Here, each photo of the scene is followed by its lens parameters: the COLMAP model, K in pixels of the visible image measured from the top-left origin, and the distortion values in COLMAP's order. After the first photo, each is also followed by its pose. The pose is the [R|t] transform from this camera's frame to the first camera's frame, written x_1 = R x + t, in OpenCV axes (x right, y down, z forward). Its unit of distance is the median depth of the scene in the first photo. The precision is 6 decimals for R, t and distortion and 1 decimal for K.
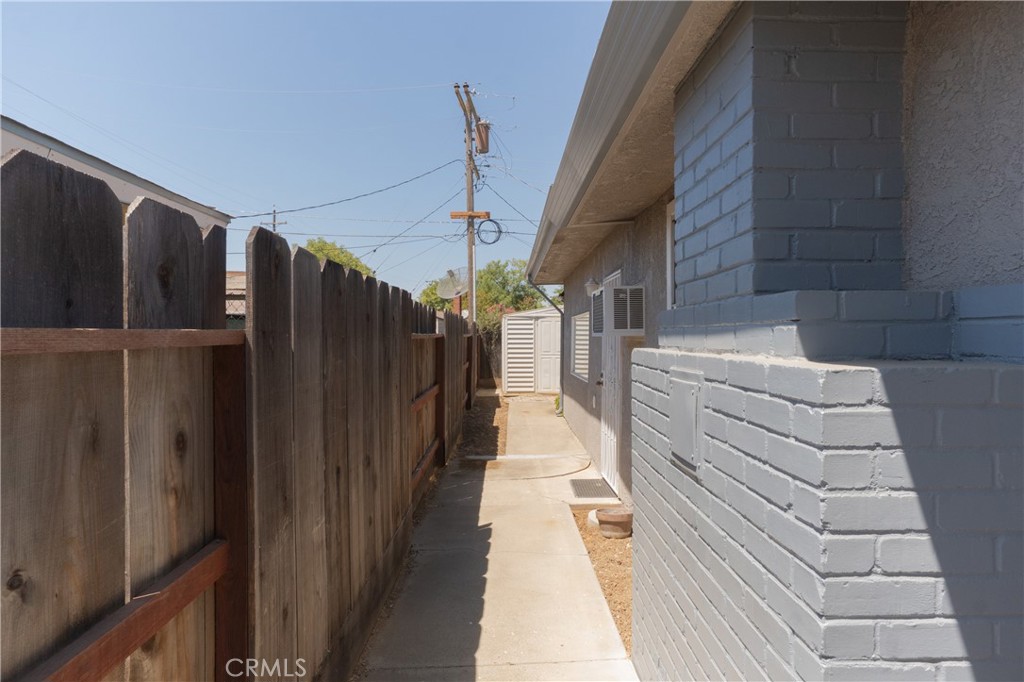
lens RADIAL K [[544.7, 0, 515.8], [0, 544.7, 345.4], [0, 0, 1]] dist [-0.053956, 0.042448]
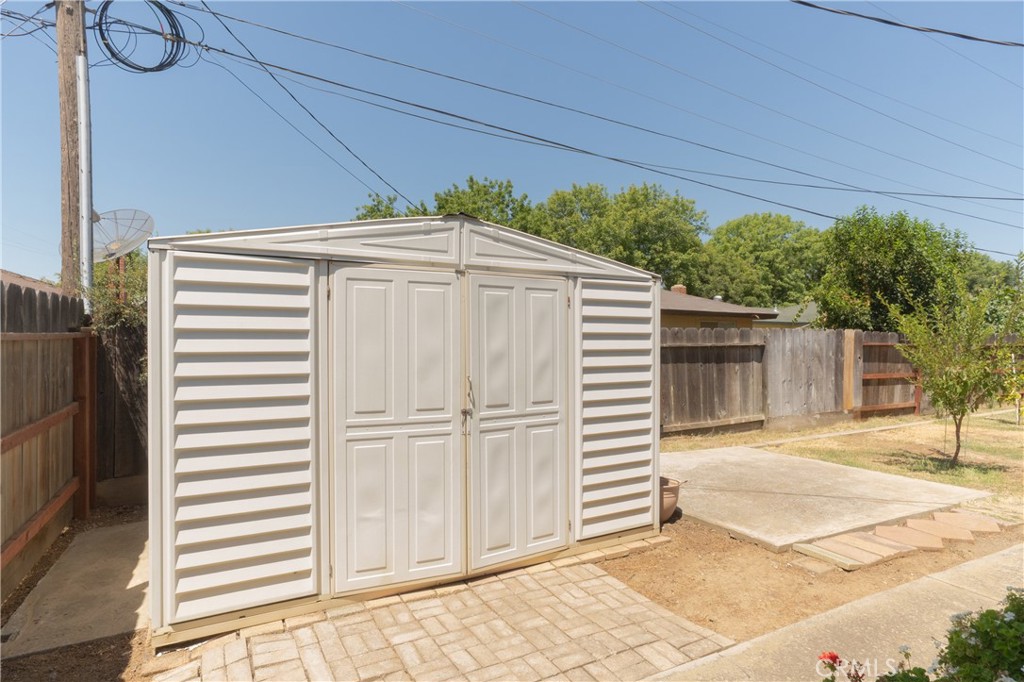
lens RADIAL K [[544.7, 0, 515.8], [0, 544.7, 345.4], [0, 0, 1]] dist [-0.053956, 0.042448]
pose [[0.887532, -0.000449, 0.460746, 0.005553], [0.002563, 0.999989, -0.003963, -0.015370], [-0.460739, 0.004698, 0.887523, 0.762876]]
